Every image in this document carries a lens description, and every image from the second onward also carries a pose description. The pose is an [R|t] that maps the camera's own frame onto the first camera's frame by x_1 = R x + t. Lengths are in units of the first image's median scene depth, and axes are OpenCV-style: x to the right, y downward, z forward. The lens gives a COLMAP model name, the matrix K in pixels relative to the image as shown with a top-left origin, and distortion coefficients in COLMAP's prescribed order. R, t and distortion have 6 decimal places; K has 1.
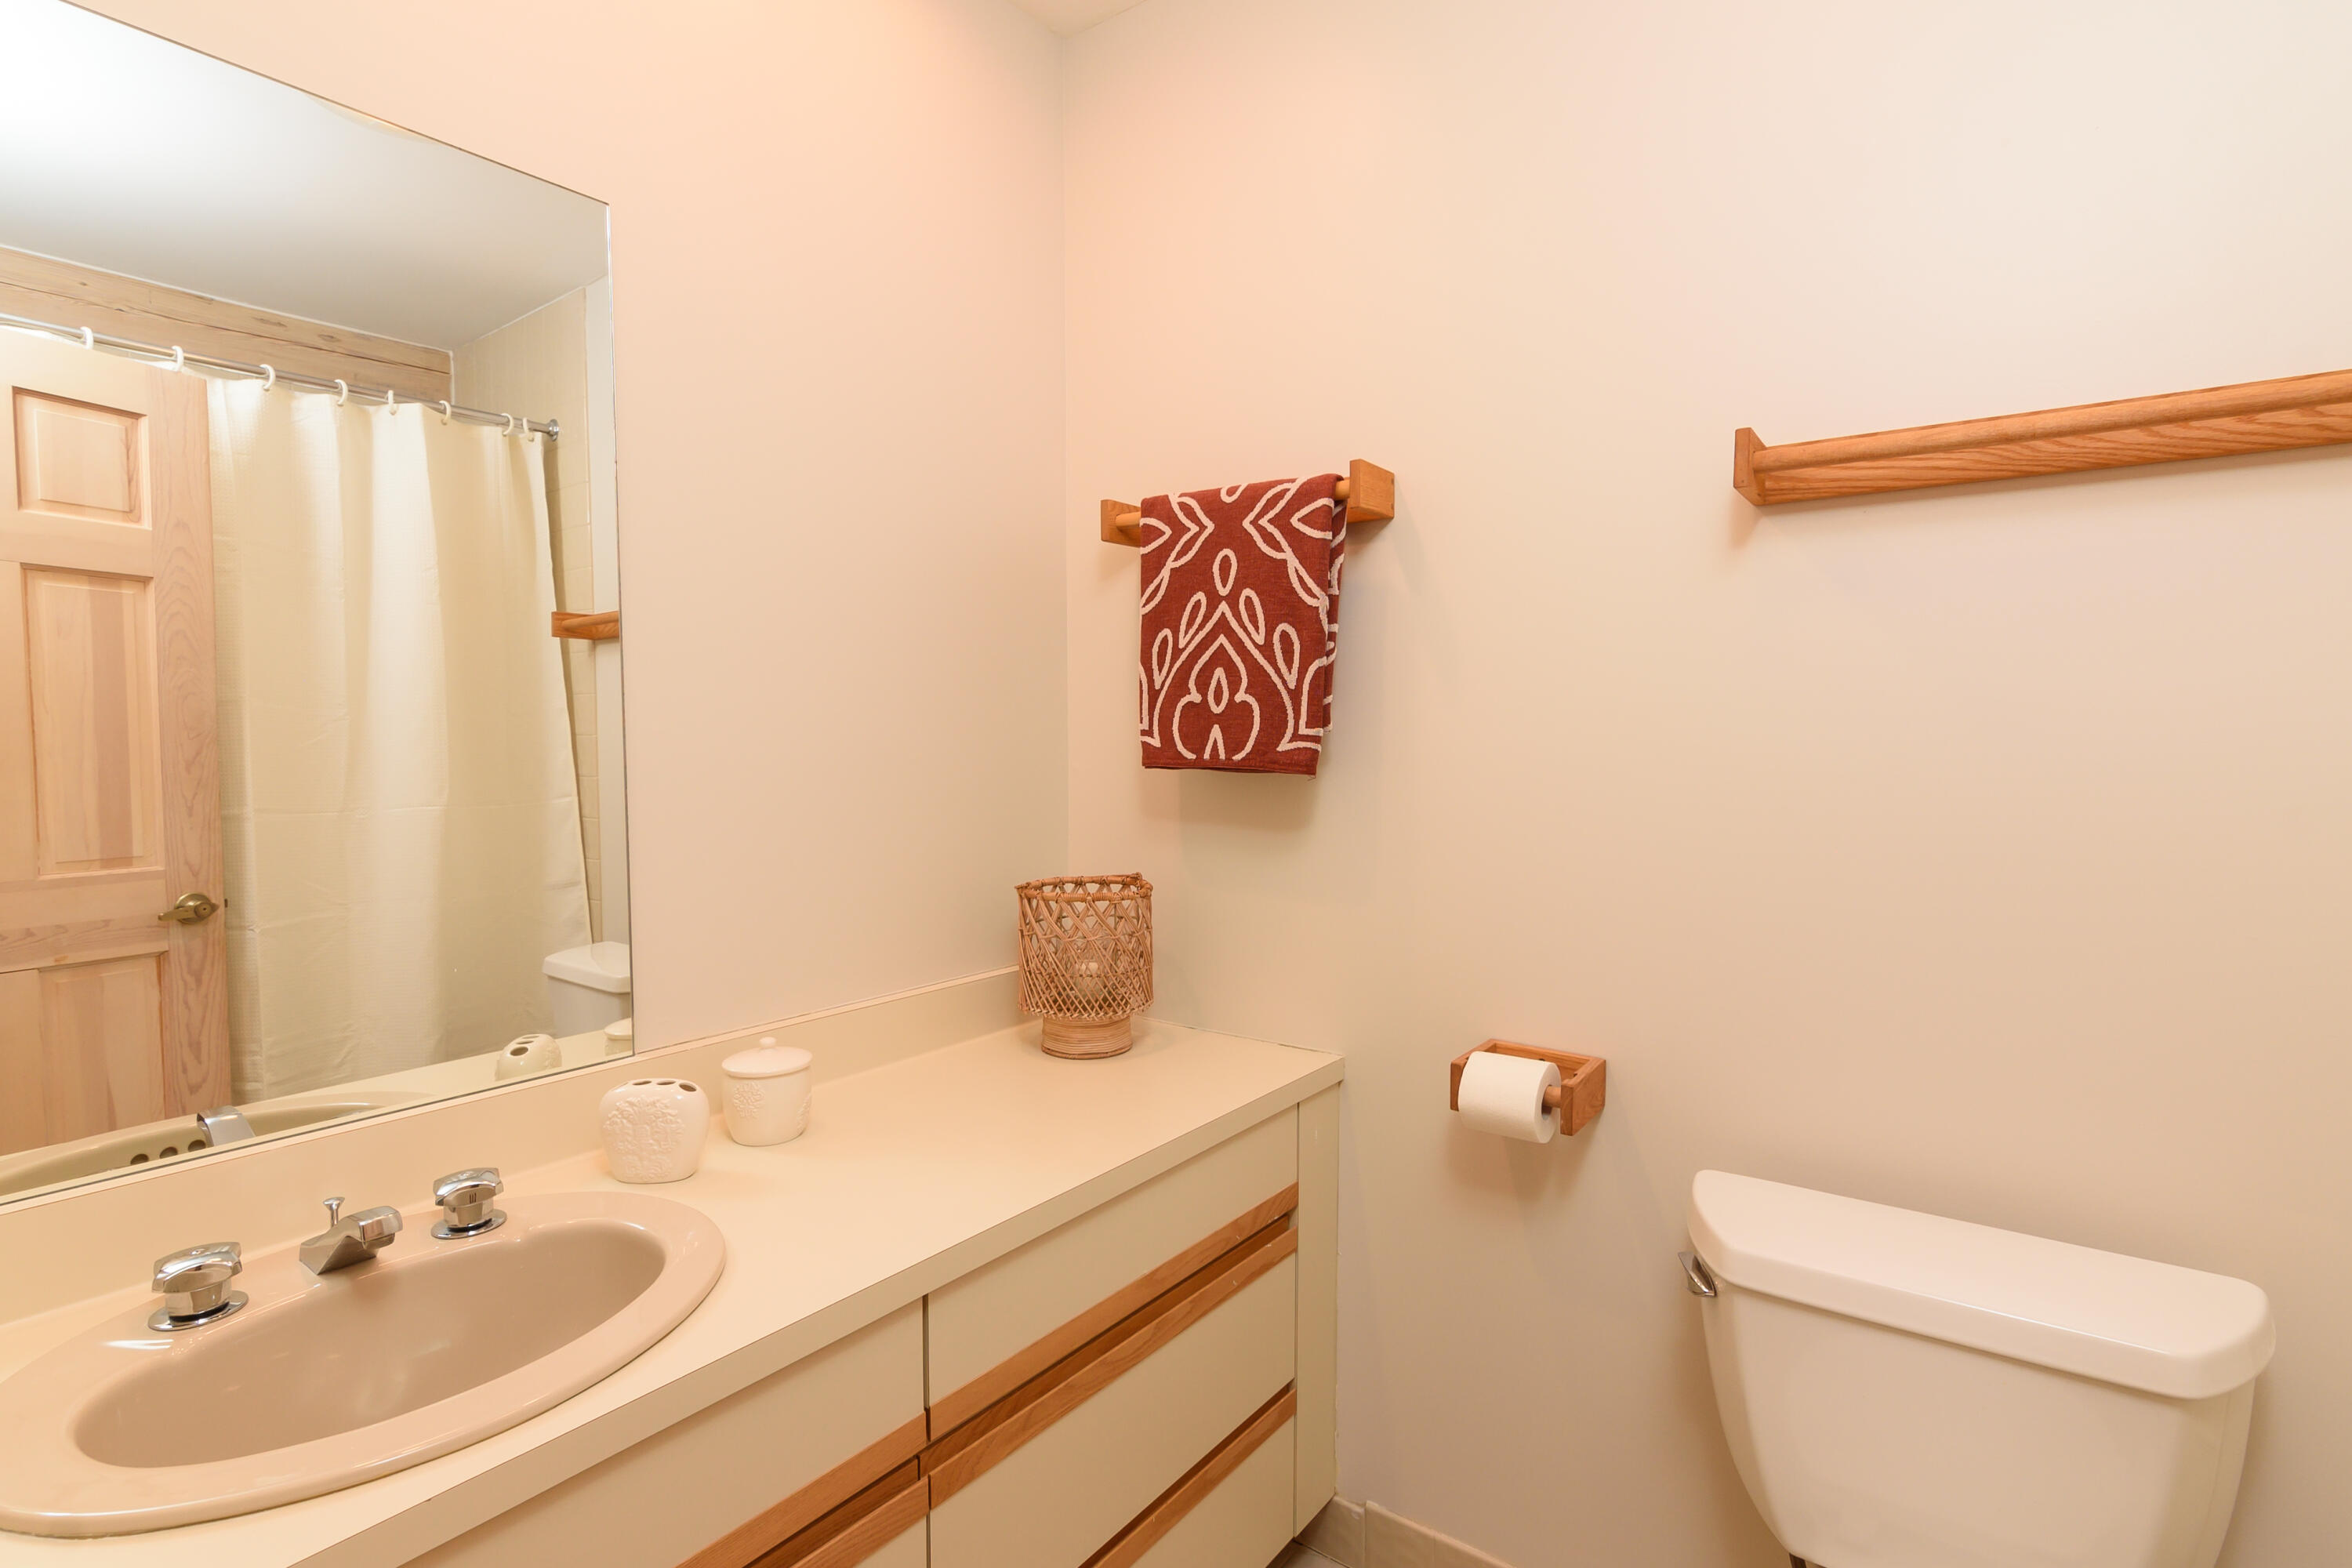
lens RADIAL K [[1134.7, 0, 1160.7], [0, 1134.7, 786.6], [0, 0, 1]] dist [-0.005719, 0.002403]
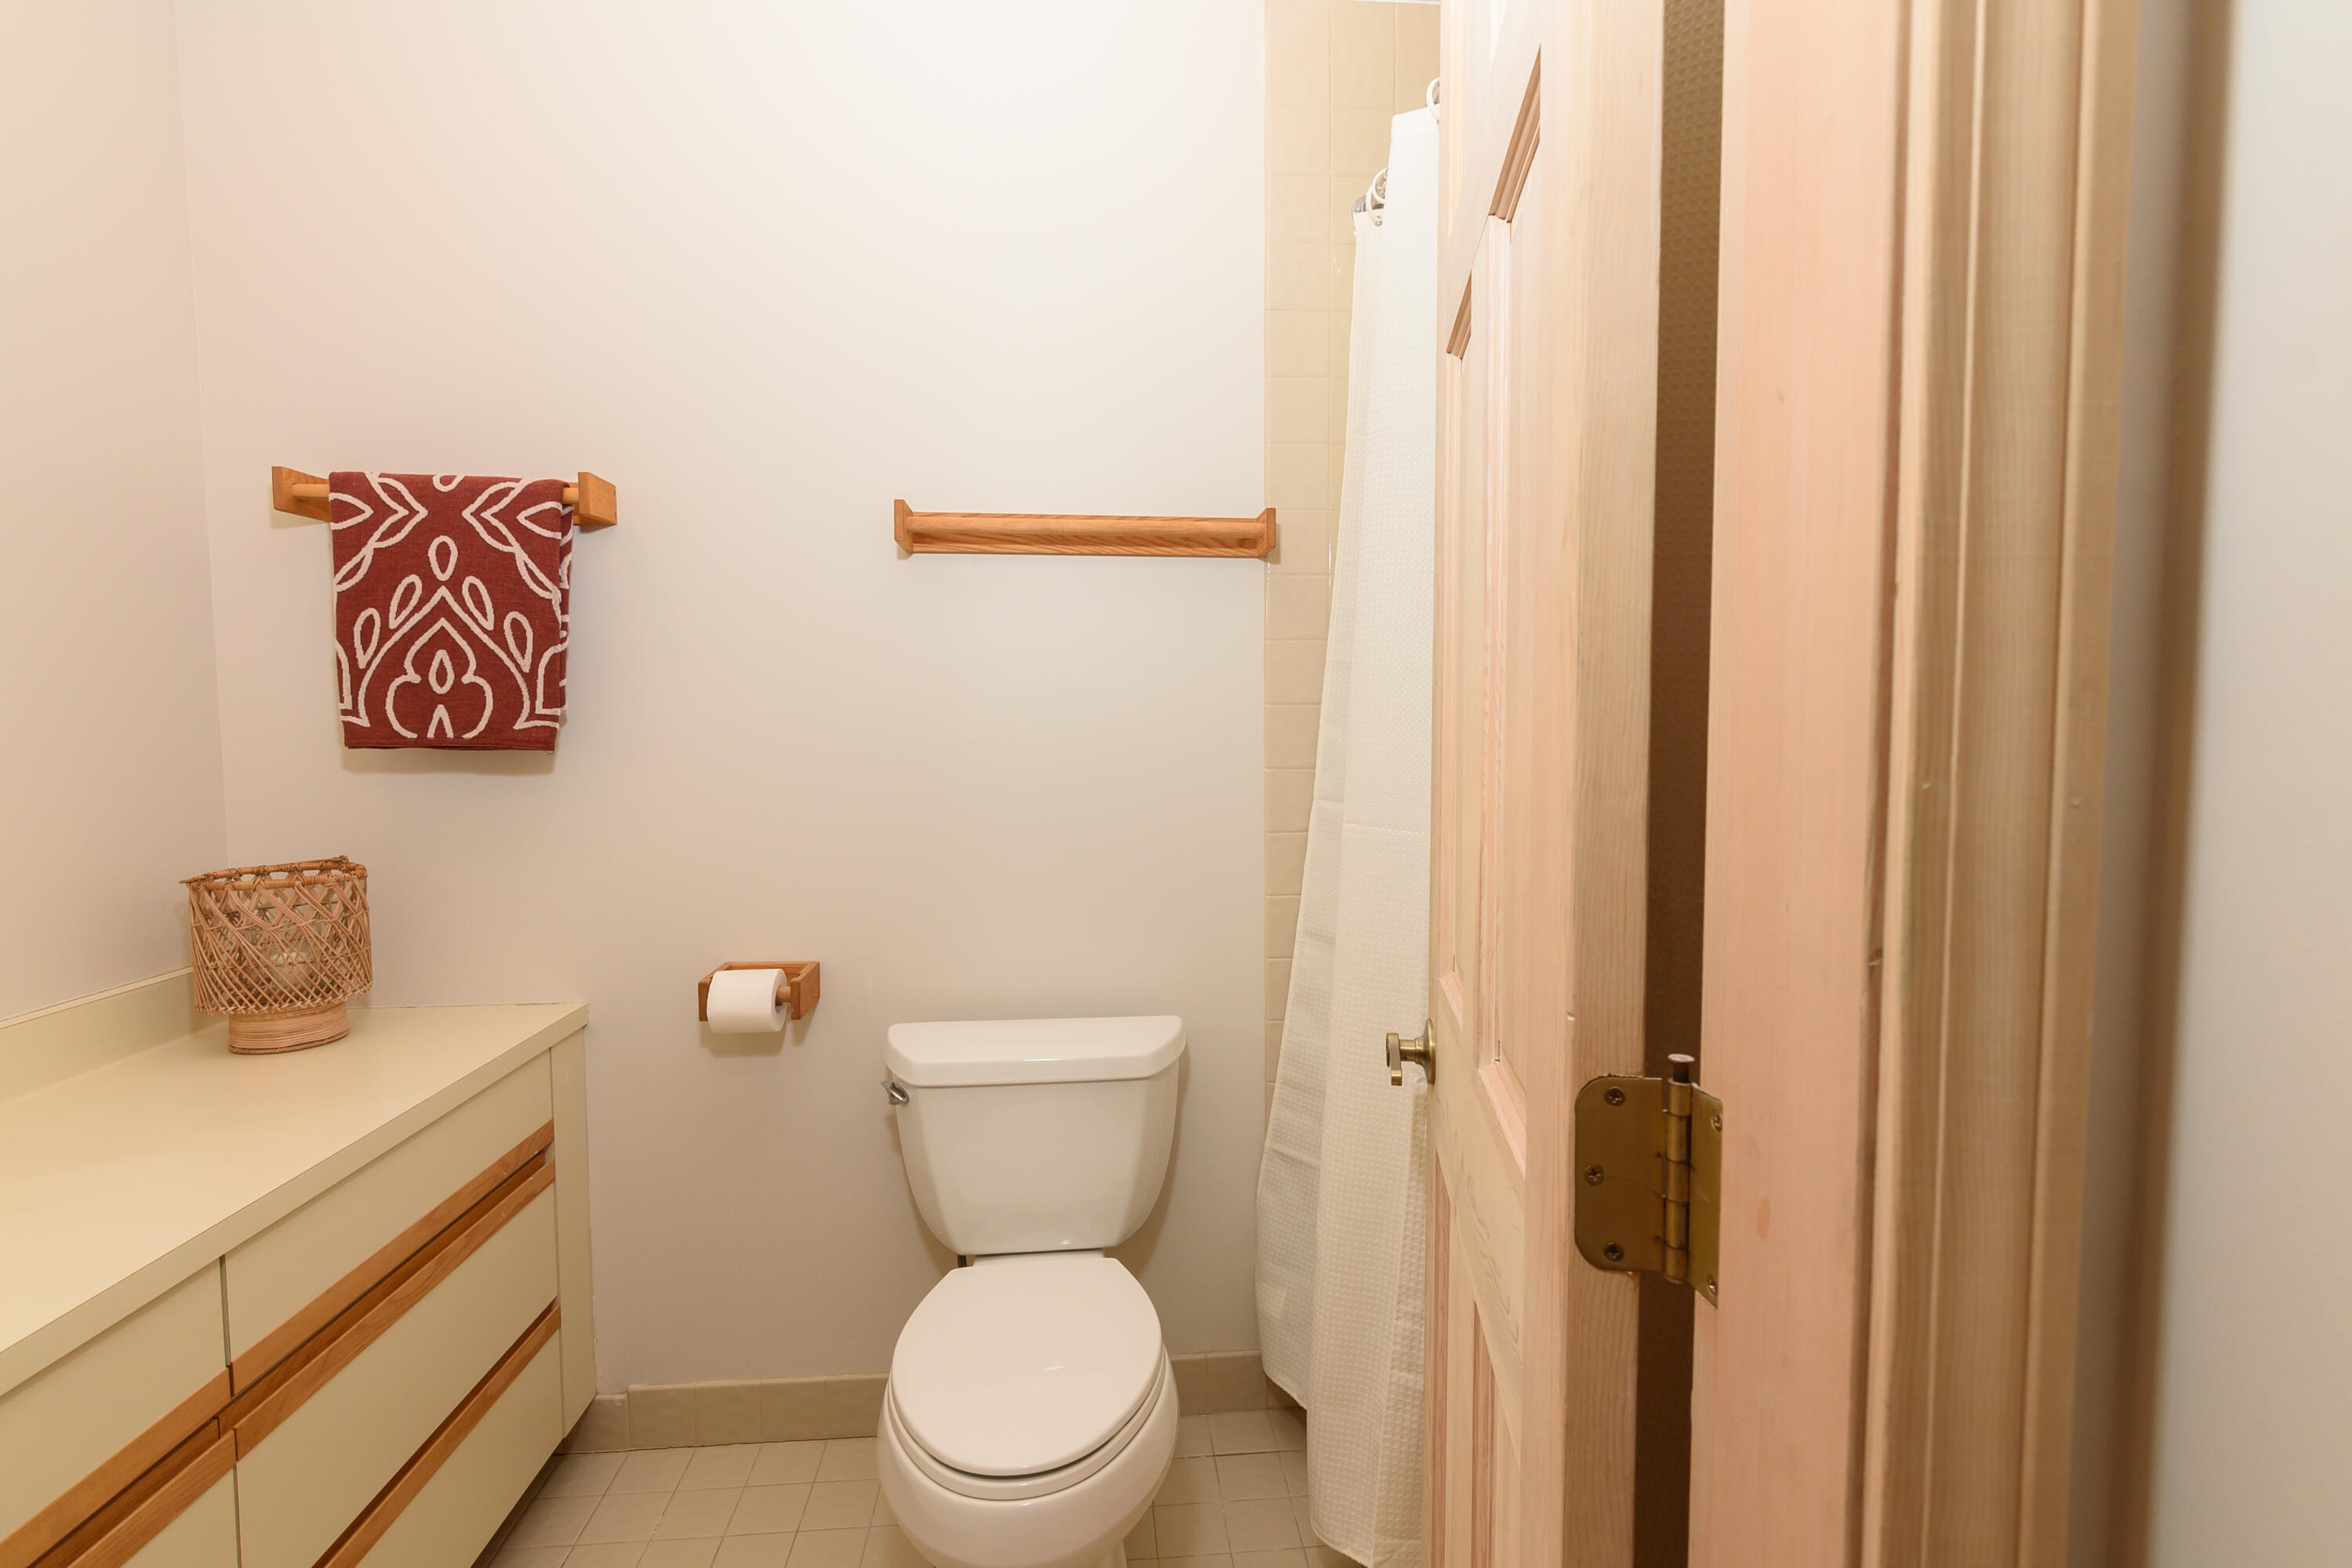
lens RADIAL K [[1134.7, 0, 1197.5], [0, 1134.7, 791.4], [0, 0, 1]] dist [-0.005719, 0.002403]
pose [[0.730257, -0.045985, 0.681623, -0.160019], [0.031648, 0.998938, 0.033487, 0.012372], [-0.682439, -0.002882, 0.730937, -0.239359]]
